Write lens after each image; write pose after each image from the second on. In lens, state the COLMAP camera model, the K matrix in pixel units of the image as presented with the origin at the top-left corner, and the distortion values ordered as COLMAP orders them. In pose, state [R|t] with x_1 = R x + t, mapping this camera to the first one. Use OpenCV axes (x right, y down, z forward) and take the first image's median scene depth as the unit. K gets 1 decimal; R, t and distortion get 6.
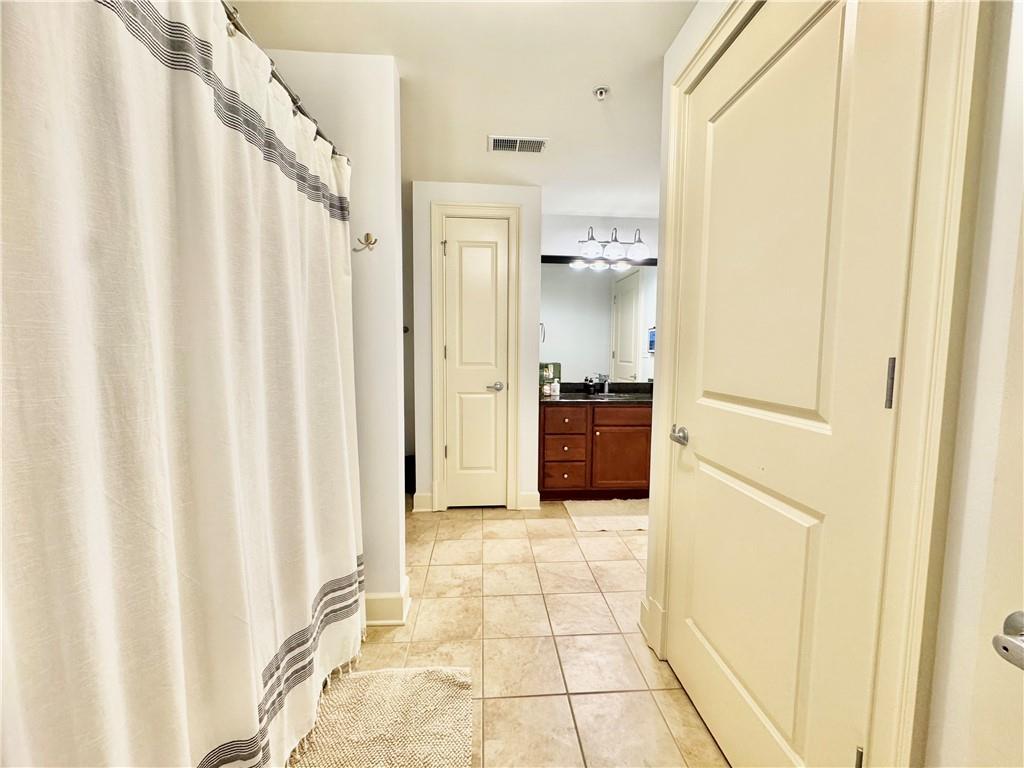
lens RADIAL K [[410.2, 0, 511.8], [0, 410.2, 384.9], [0, 0, 1]] dist [-0.003713, 0.000291]
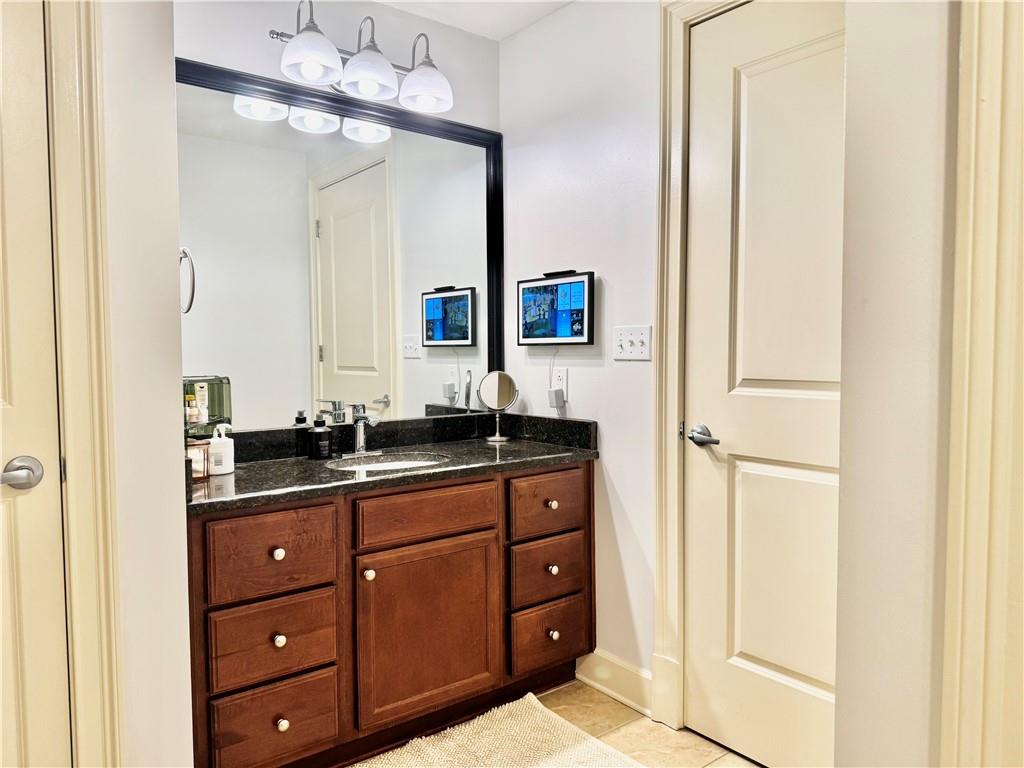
lens RADIAL K [[723.6, 0, 511.7], [0, 723.6, 378.6], [0, 0, 1]] dist [0.008027, -0.018729]
pose [[0.829760, -0.040640, 0.556639, -0.025597], [0.065476, 0.997547, -0.024772, -0.023902], [-0.554267, 0.057001, 0.830385, 0.403794]]
